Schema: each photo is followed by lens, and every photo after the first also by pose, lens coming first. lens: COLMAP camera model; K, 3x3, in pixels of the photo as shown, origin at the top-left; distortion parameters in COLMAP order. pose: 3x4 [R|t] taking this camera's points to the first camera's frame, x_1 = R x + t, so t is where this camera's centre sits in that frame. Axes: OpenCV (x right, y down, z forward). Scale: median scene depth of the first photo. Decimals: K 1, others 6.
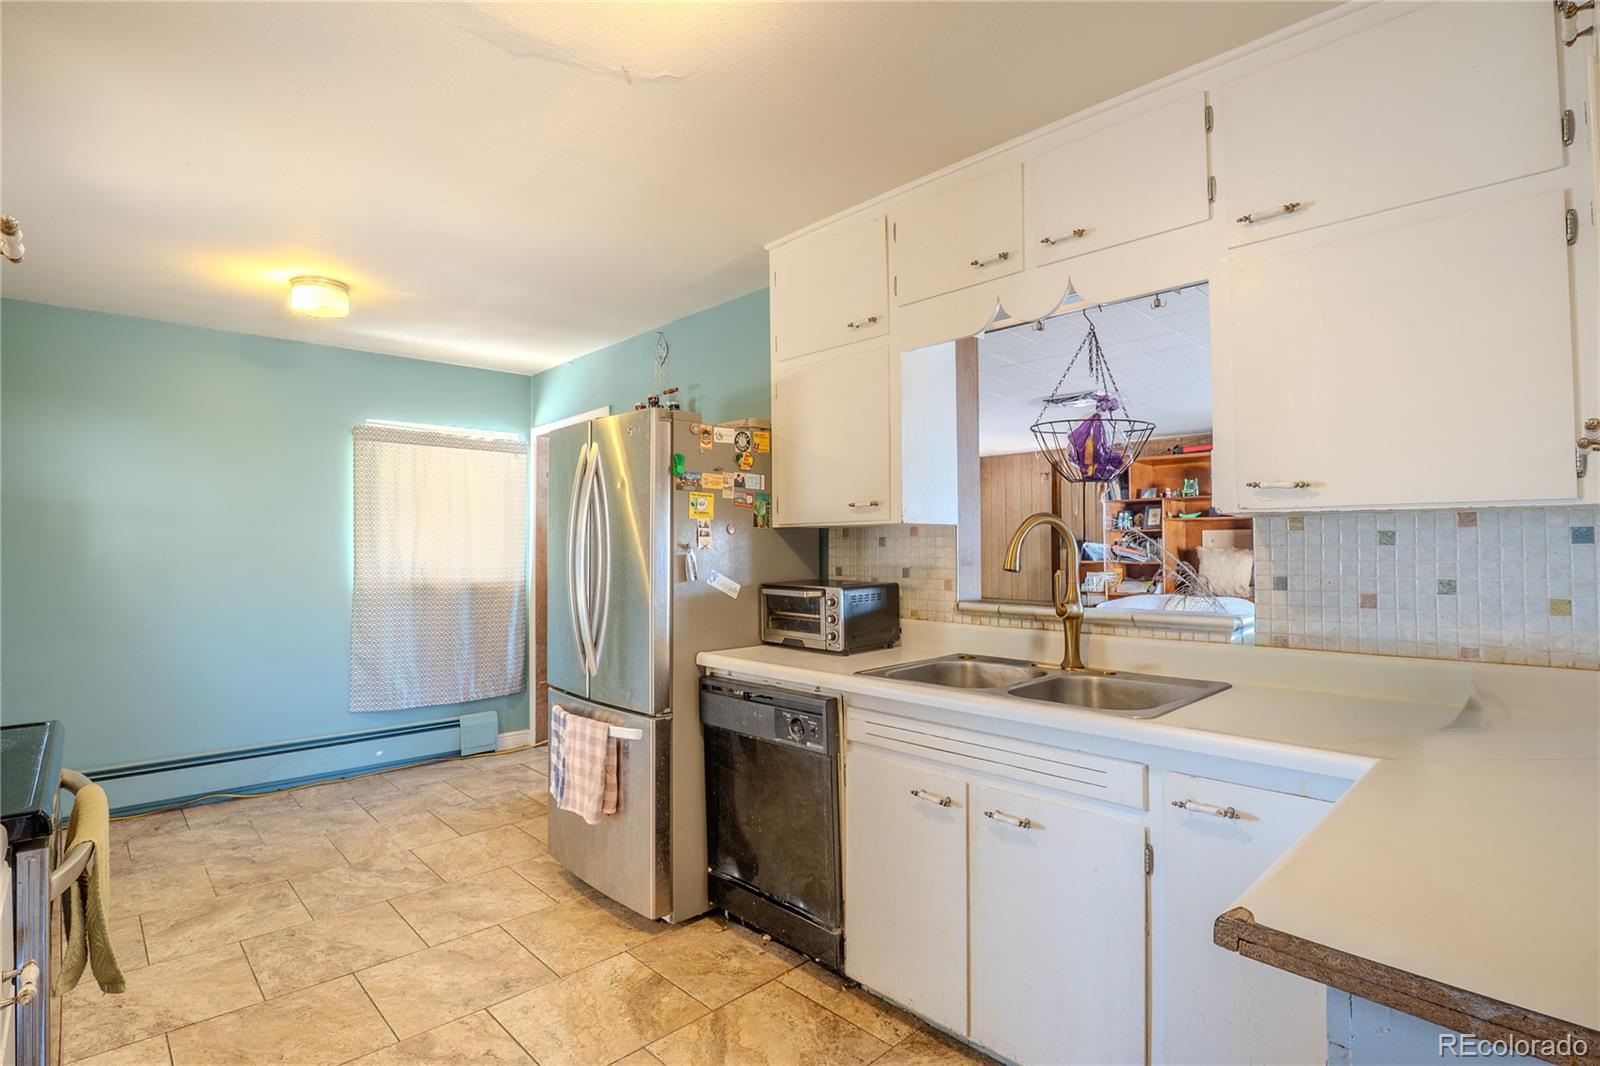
lens RADIAL K [[778.1, 0, 793.2], [0, 778.1, 522.6], [0, 0, 1]] dist [-0.043698, 0.009986]
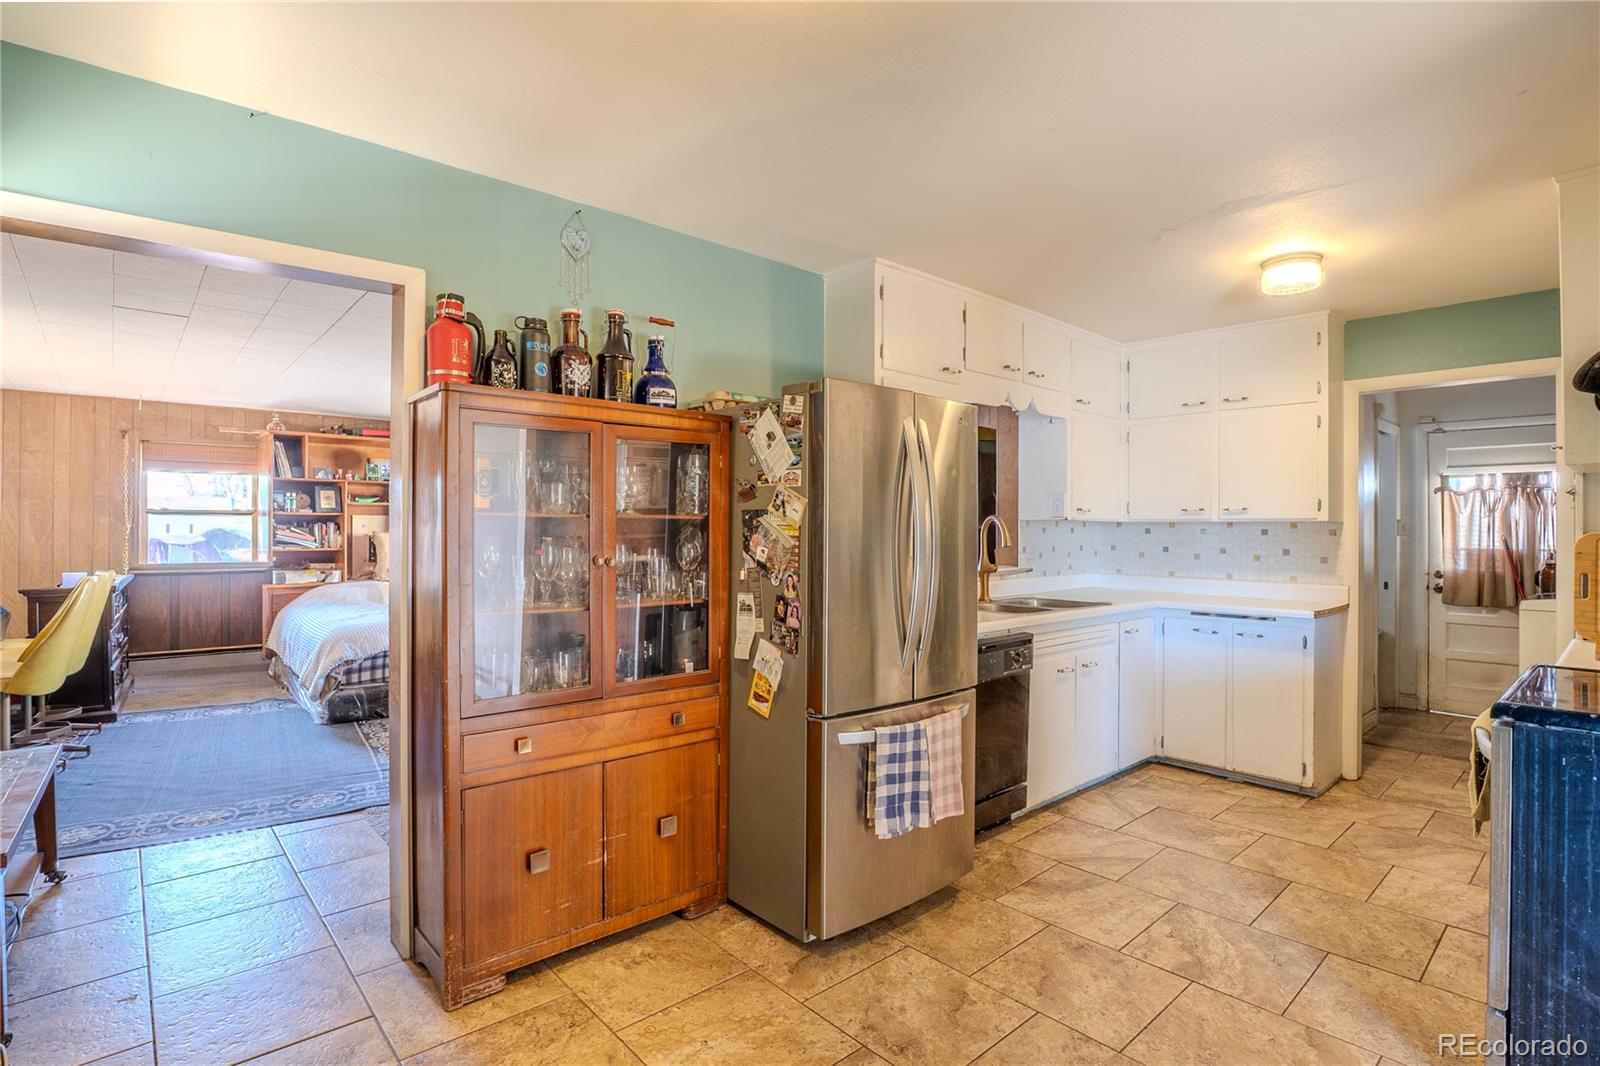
lens RADIAL K [[778.1, 0, 793.2], [0, 778.1, 522.6], [0, 0, 1]] dist [-0.043698, 0.009986]
pose [[0.042269, 0.011293, 0.999042, -1.415231], [-0.032329, 0.999428, -0.009930, 0.037827], [-0.998583, -0.031878, 0.042610, 1.327230]]
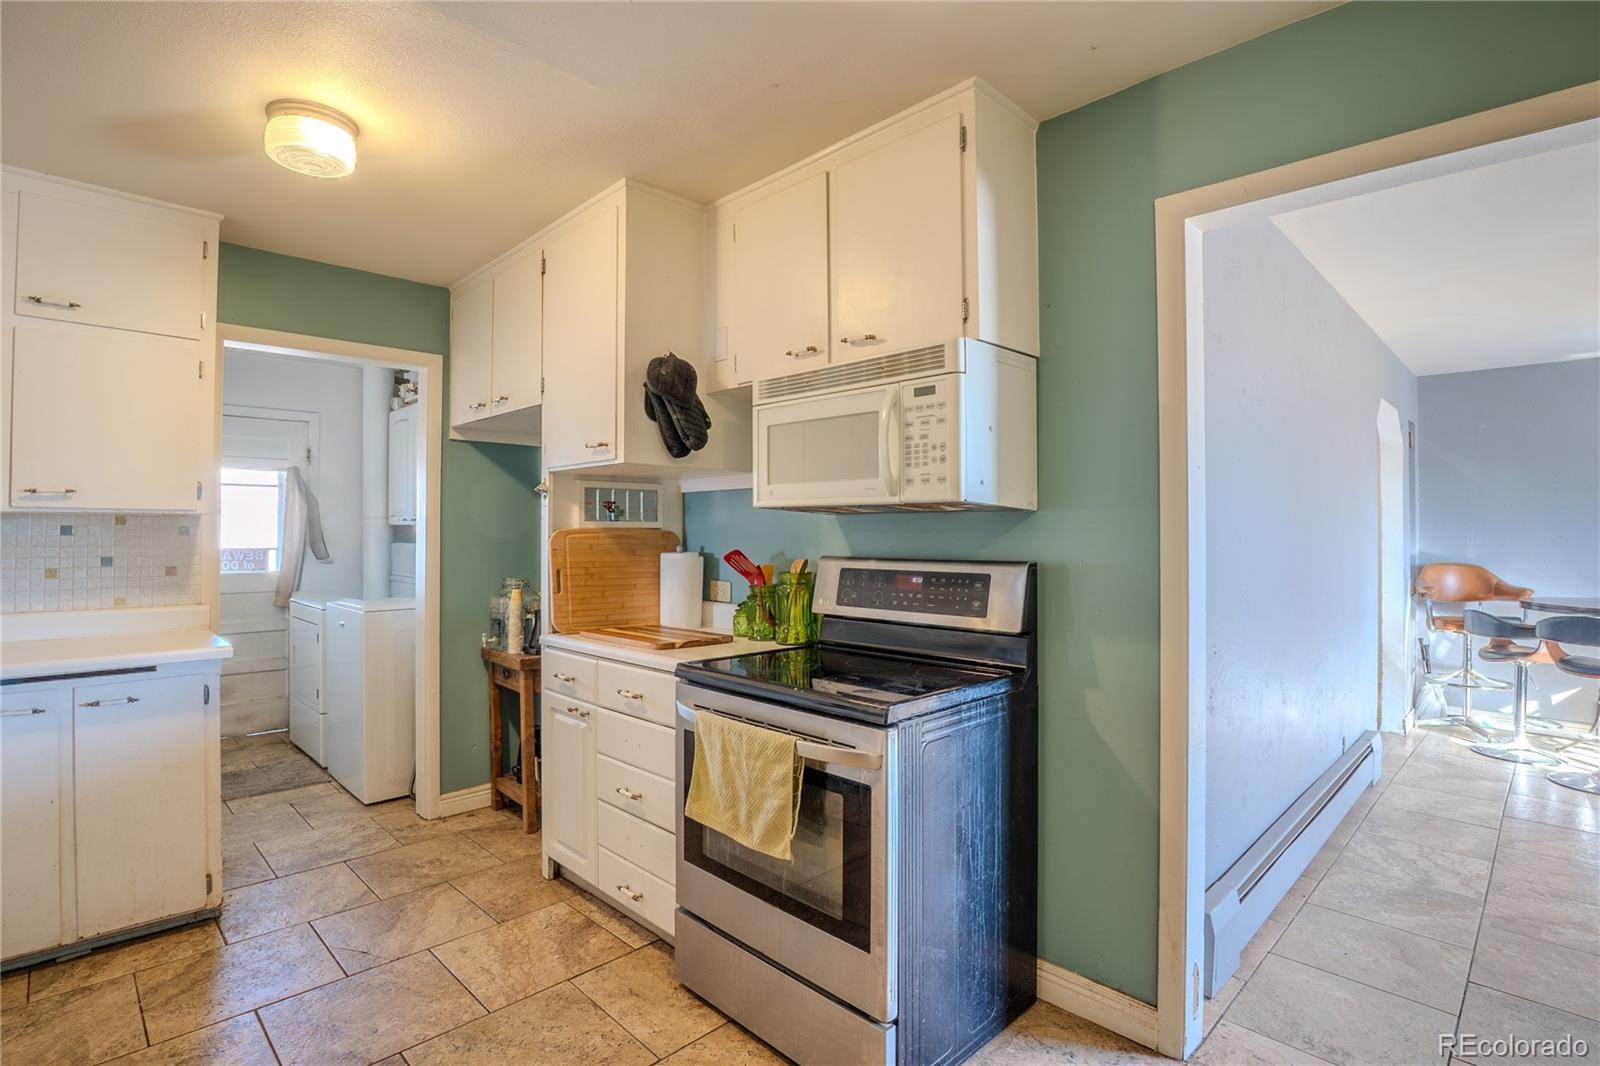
lens RADIAL K [[778.1, 0, 793.2], [0, 778.1, 522.6], [0, 0, 1]] dist [-0.043698, 0.009986]
pose [[-0.999987, 0.000433, -0.005055, -0.570899], [0.000631, 0.999225, -0.039365, 0.038971], [0.005034, -0.039367, -0.999212, 1.398112]]
